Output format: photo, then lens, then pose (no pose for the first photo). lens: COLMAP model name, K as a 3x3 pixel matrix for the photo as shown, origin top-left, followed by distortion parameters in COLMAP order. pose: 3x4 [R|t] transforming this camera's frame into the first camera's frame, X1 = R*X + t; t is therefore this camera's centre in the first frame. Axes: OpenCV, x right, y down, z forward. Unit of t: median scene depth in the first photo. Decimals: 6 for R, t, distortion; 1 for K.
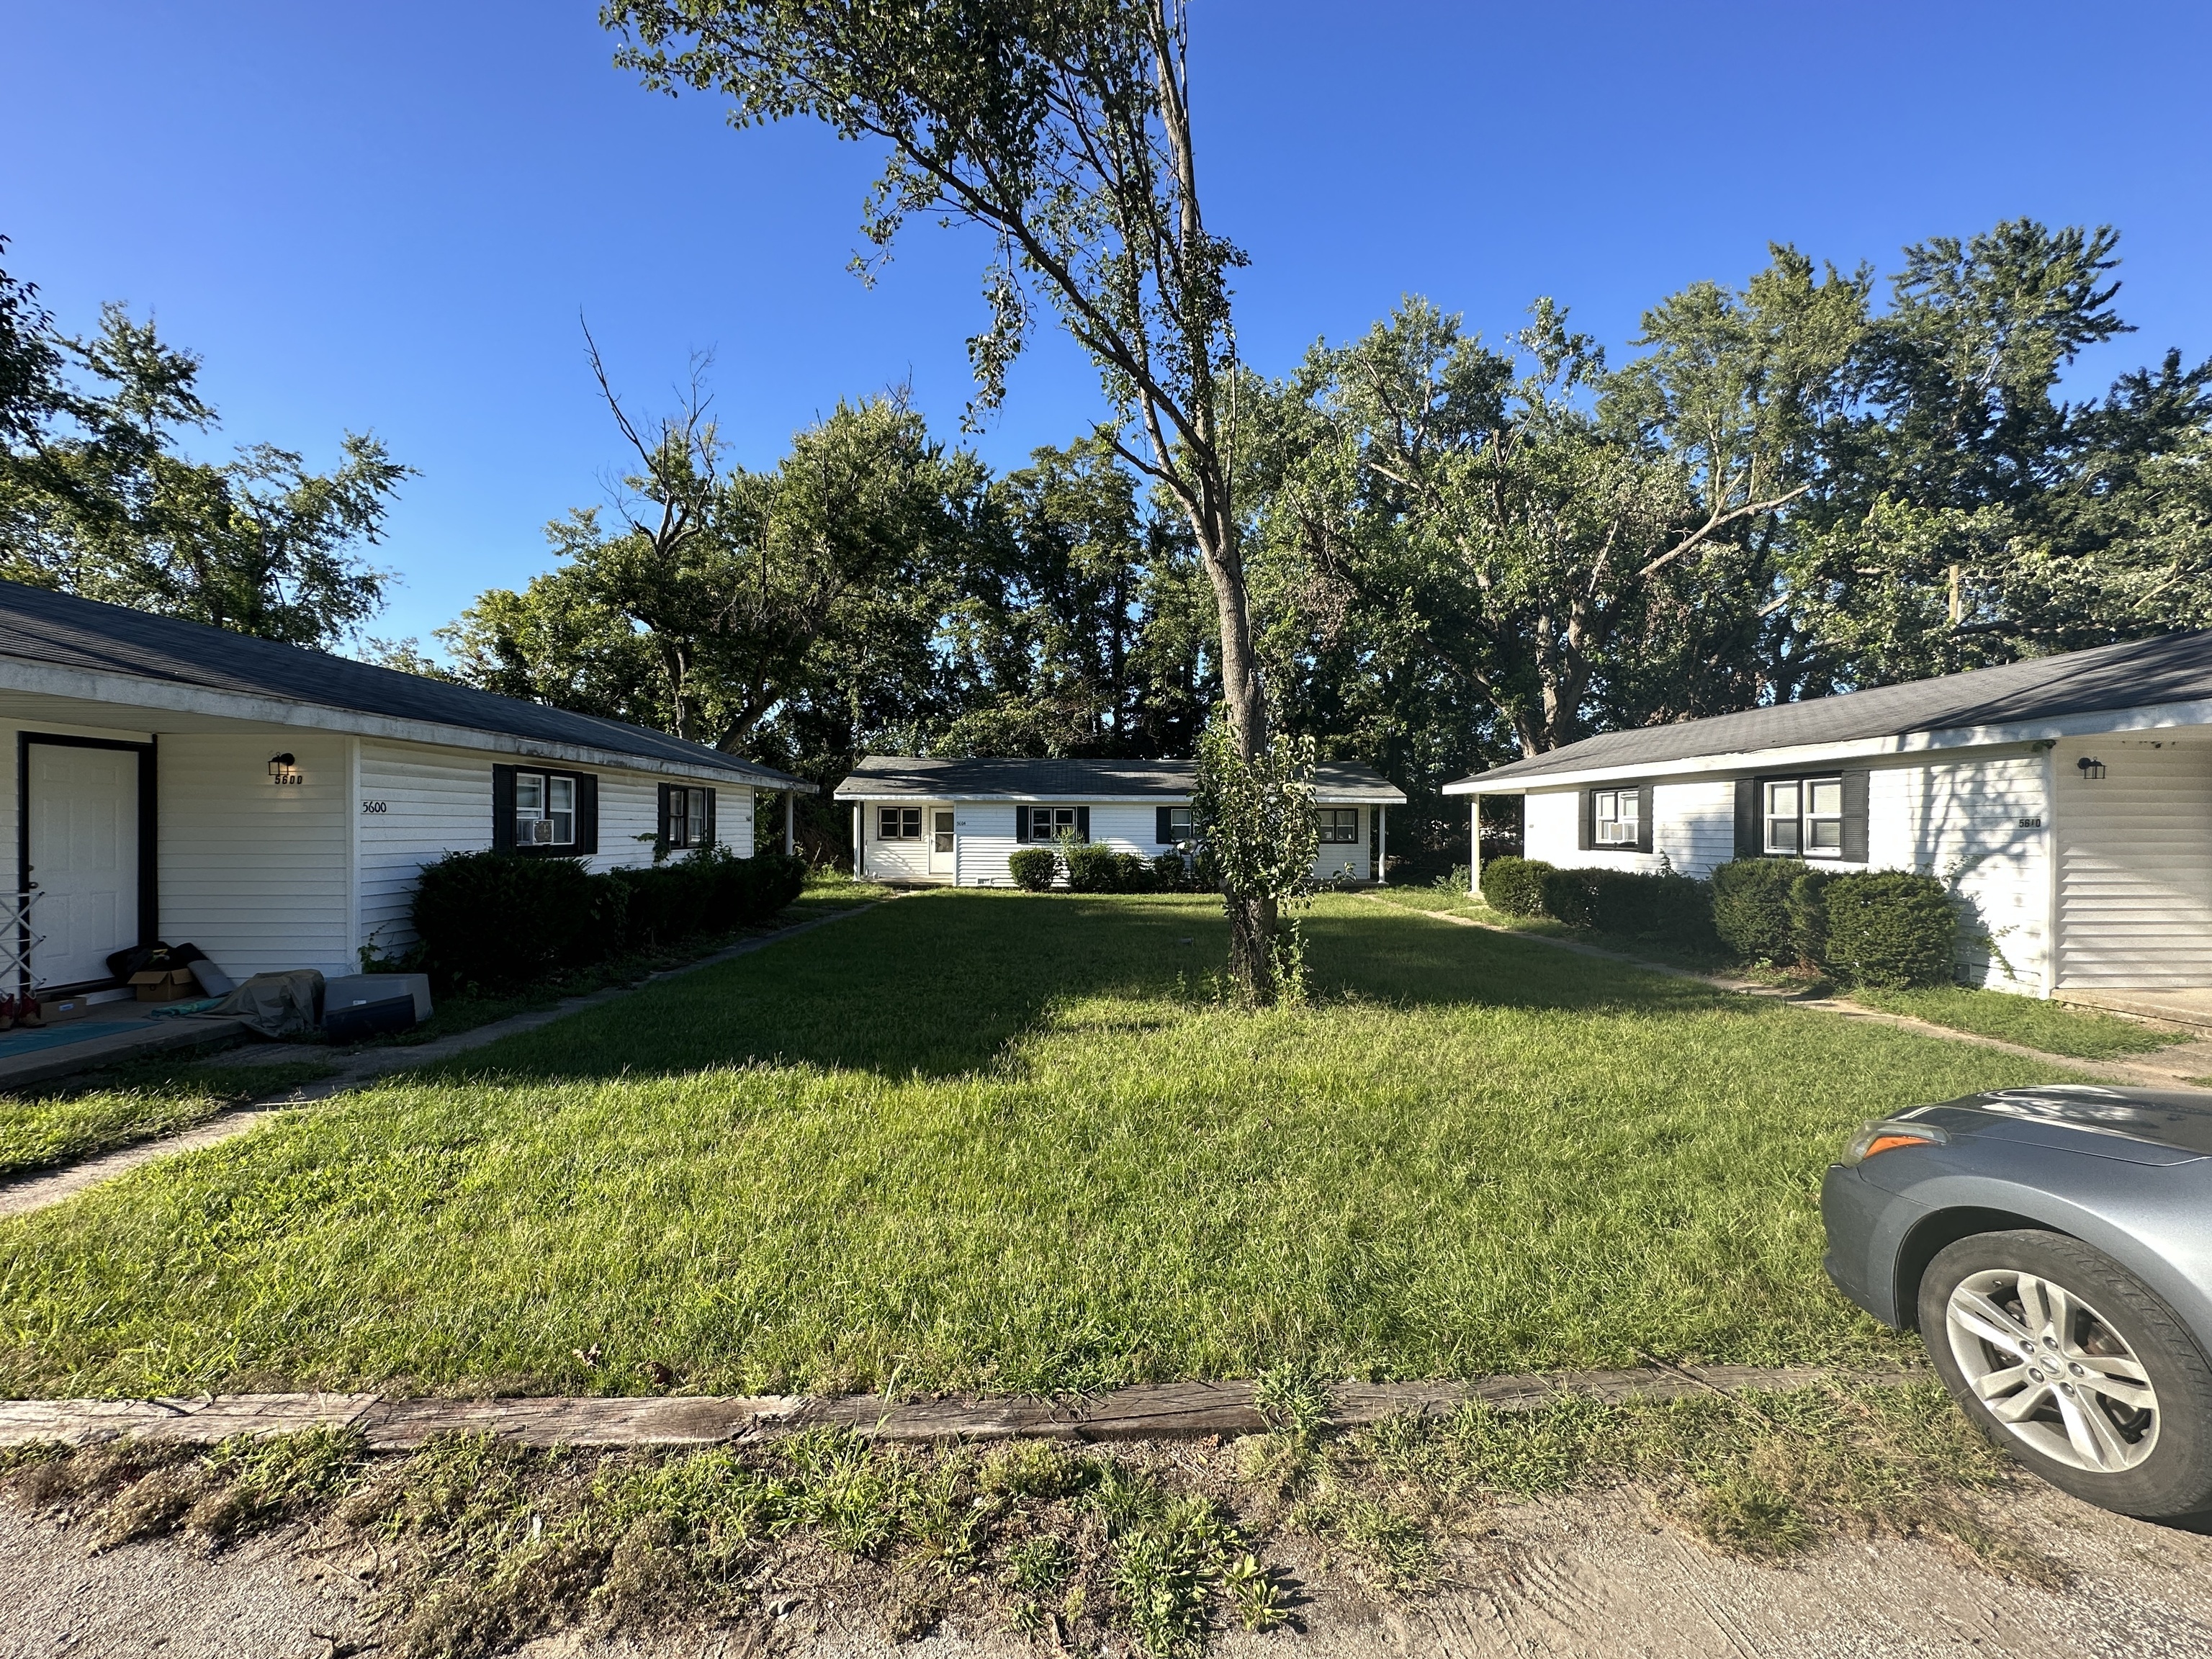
lens RADIAL K [[883.5, 0, 1115.5], [0, 883.5, 835.9], [0, 0, 1]] dist [0.002205, 0.000510]
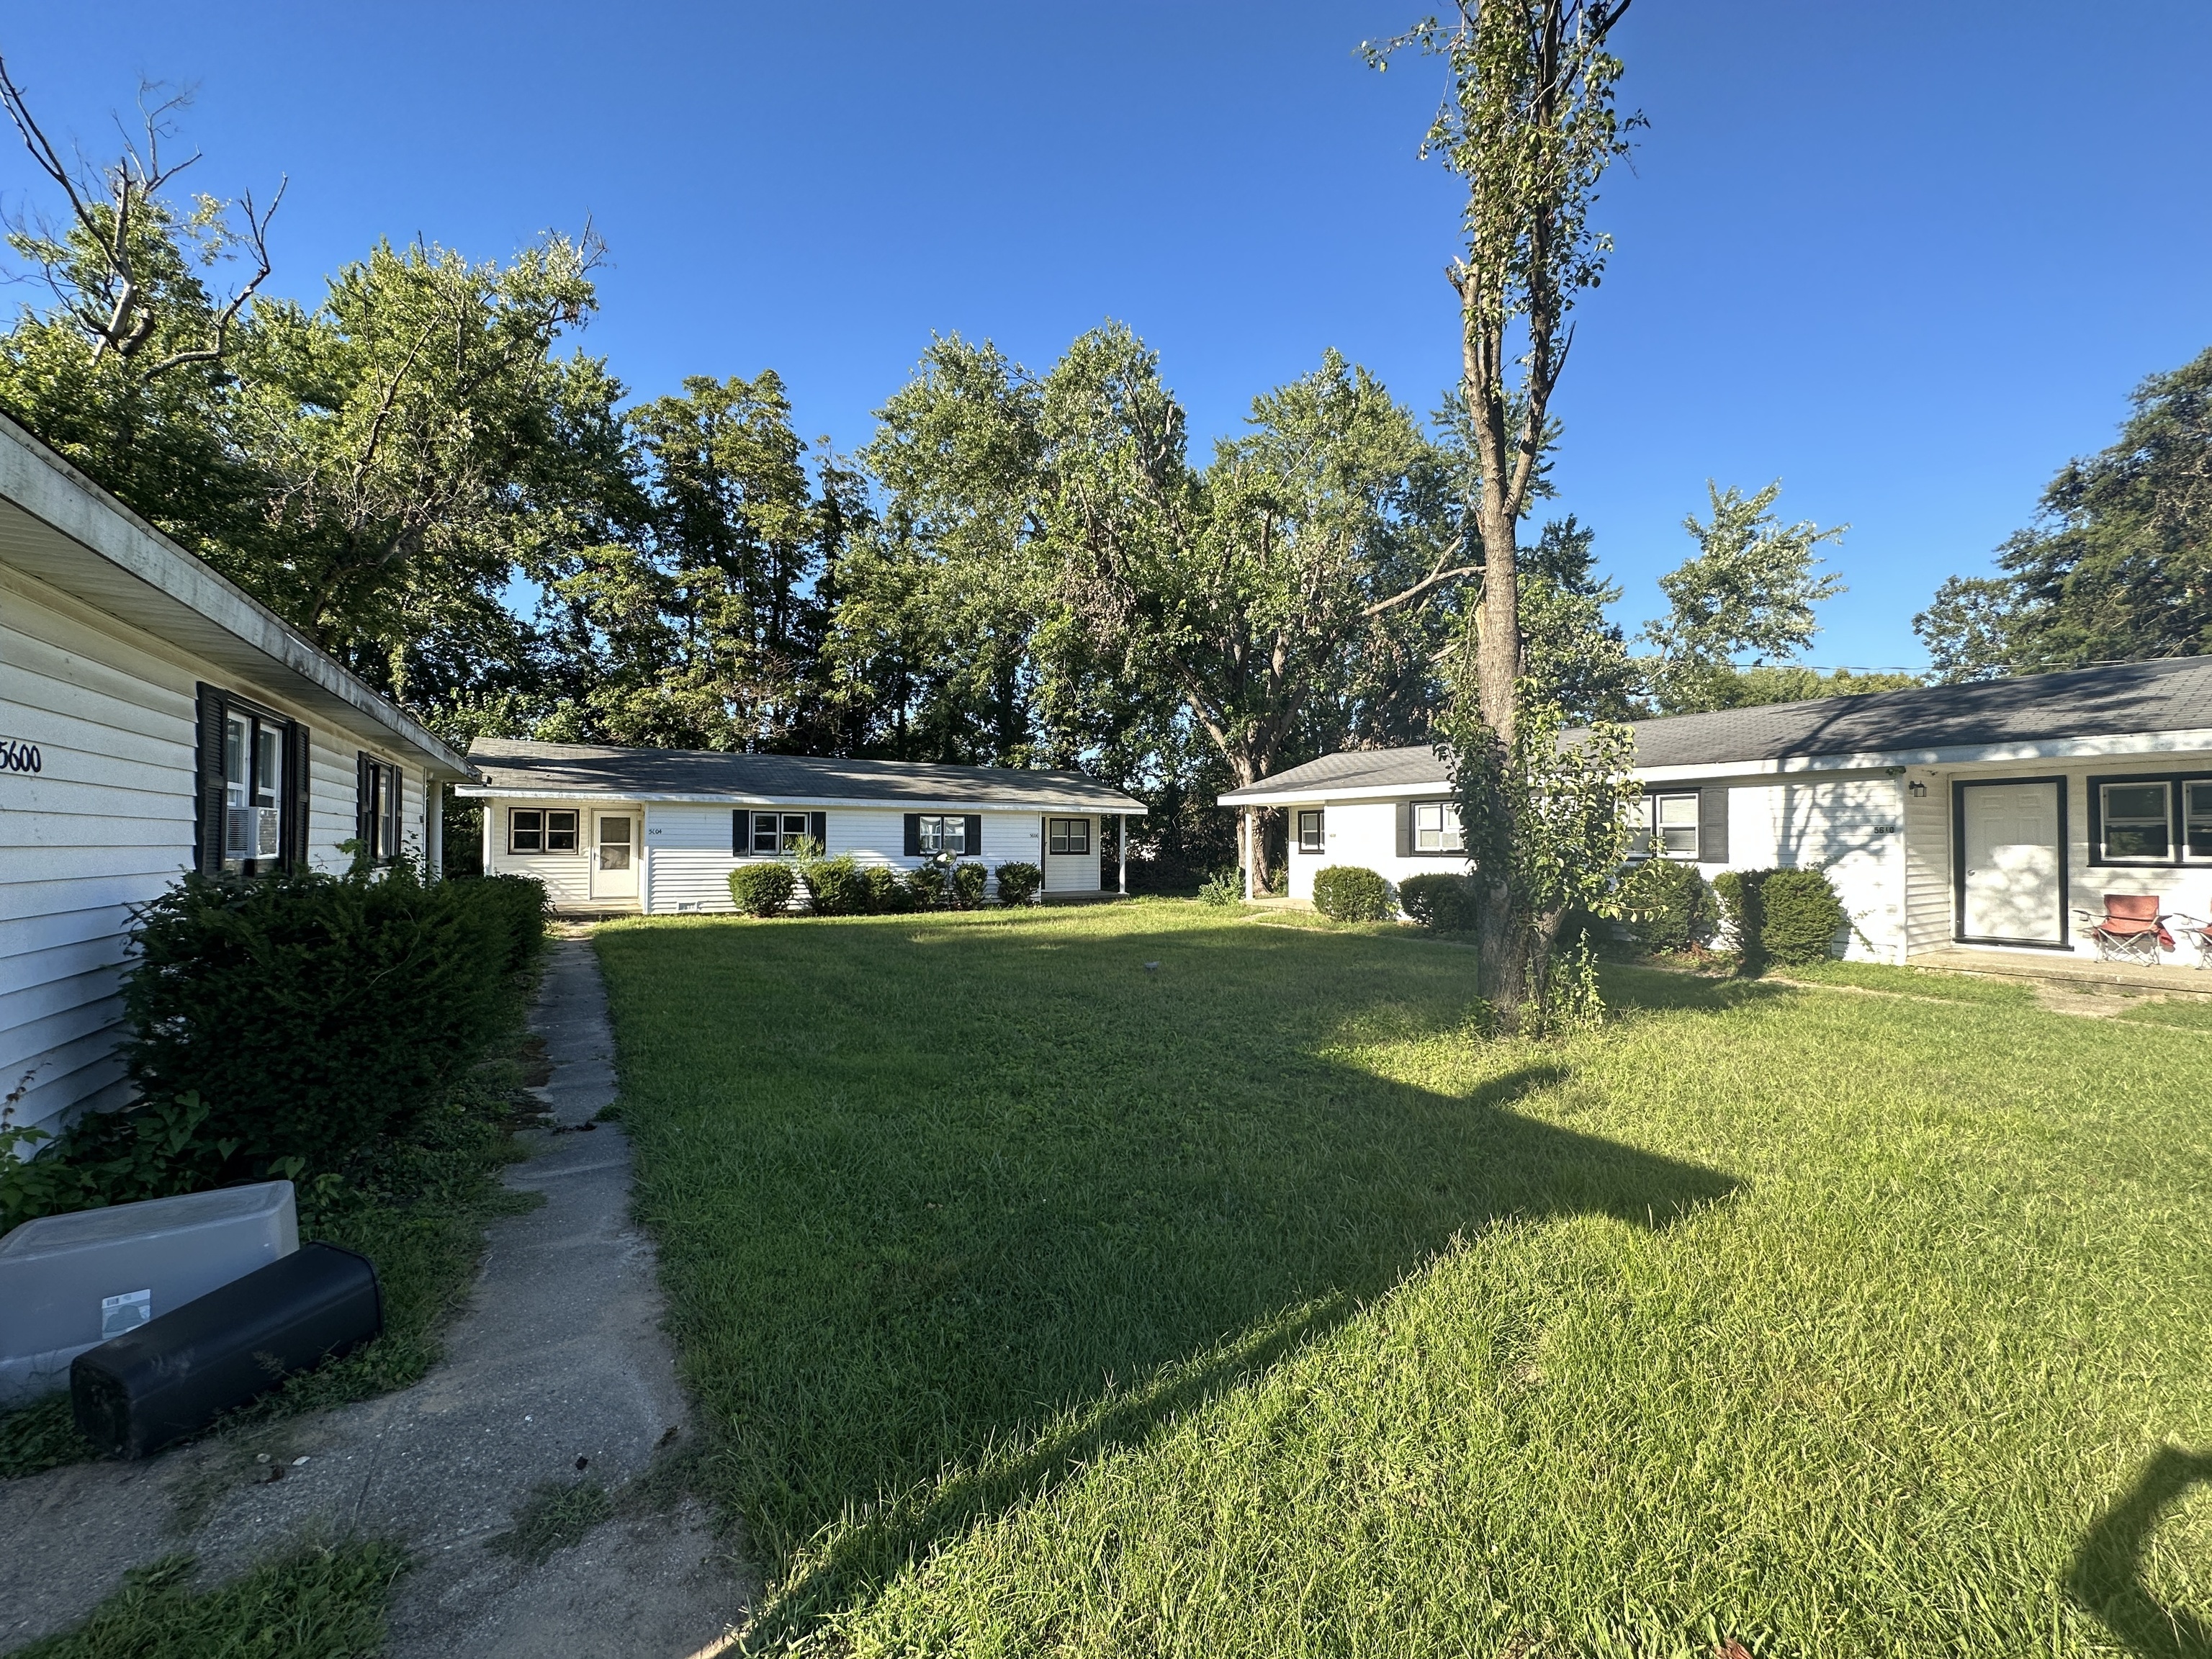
lens RADIAL K [[883.5, 0, 1107.6], [0, 883.5, 826.8], [0, 0, 1]] dist [0.002205, 0.000510]
pose [[0.868431, 0.009175, 0.495725, -0.219752], [0.005451, 0.999592, -0.028049, 0.005557], [-0.495780, 0.027061, 0.868026, 0.148450]]
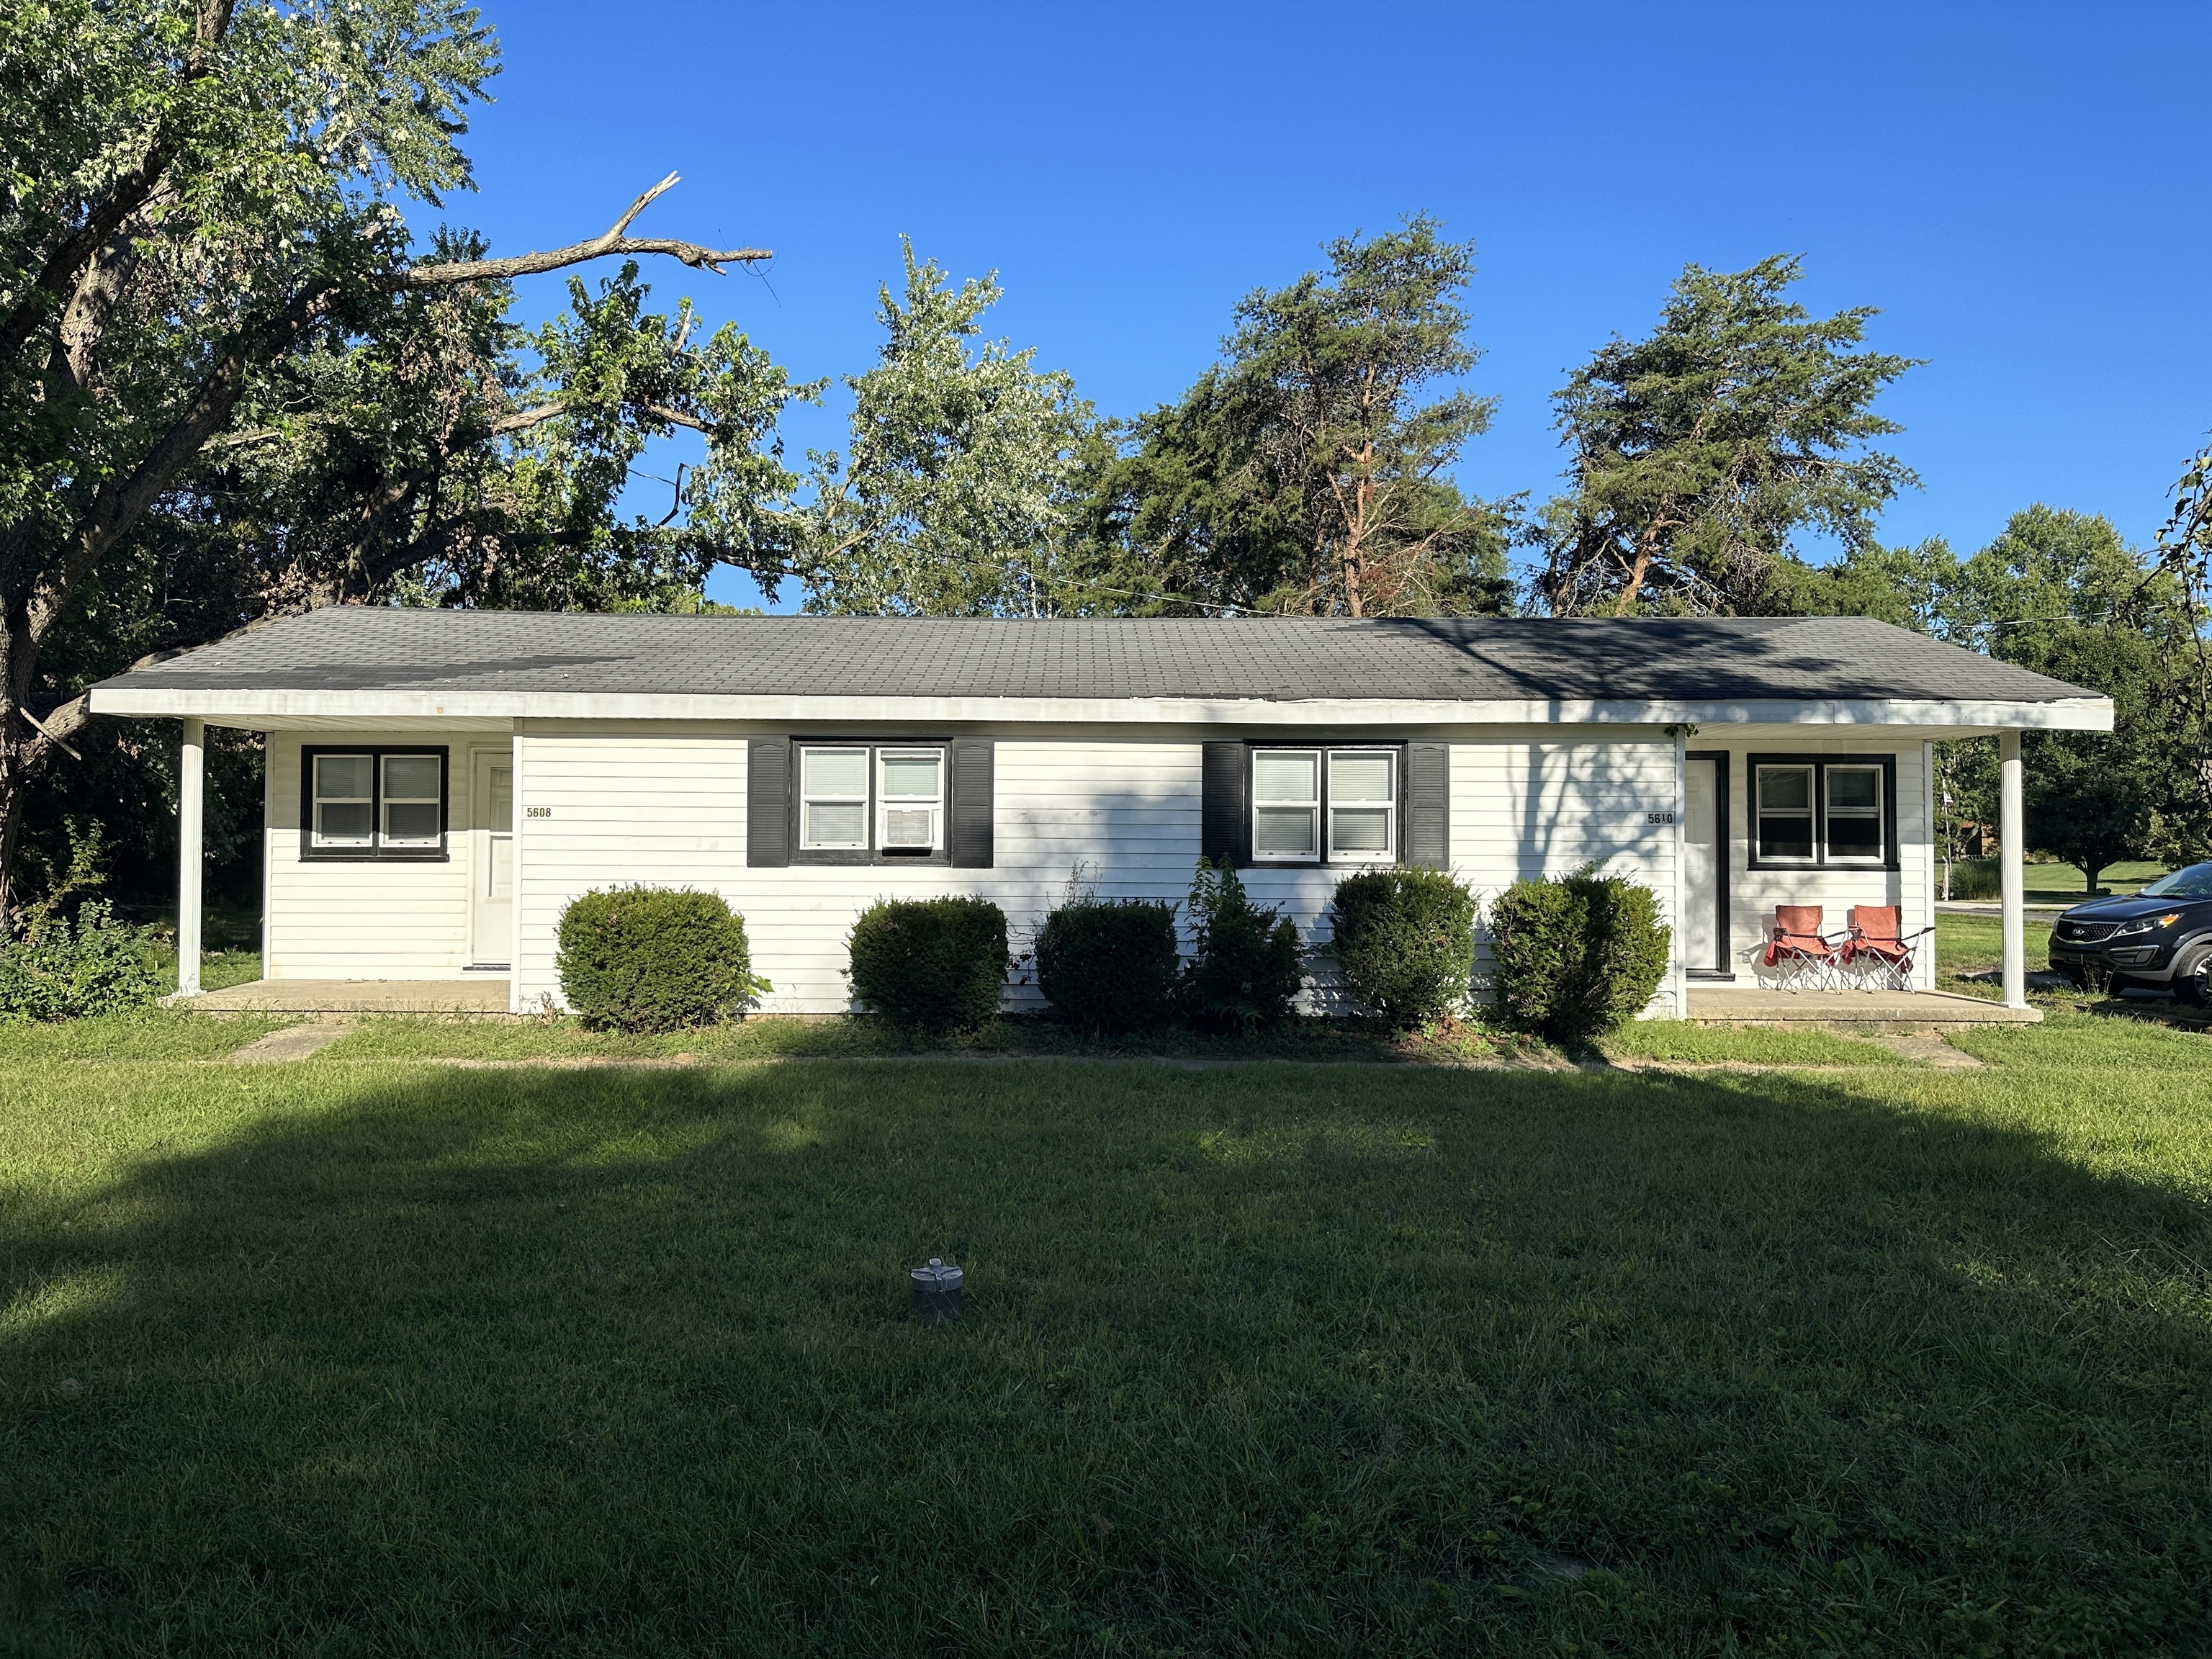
lens RADIAL K [[1541.2, 0, 1099.7], [0, 1541.2, 834.3], [0, 0, 1]] dist [0.049658, -0.003427]
pose [[0.038943, 0.003901, 0.999234, -0.183117], [0.006278, 0.999972, -0.004149, 0.002523], [-0.999222, 0.006435, 0.038918, 0.518295]]
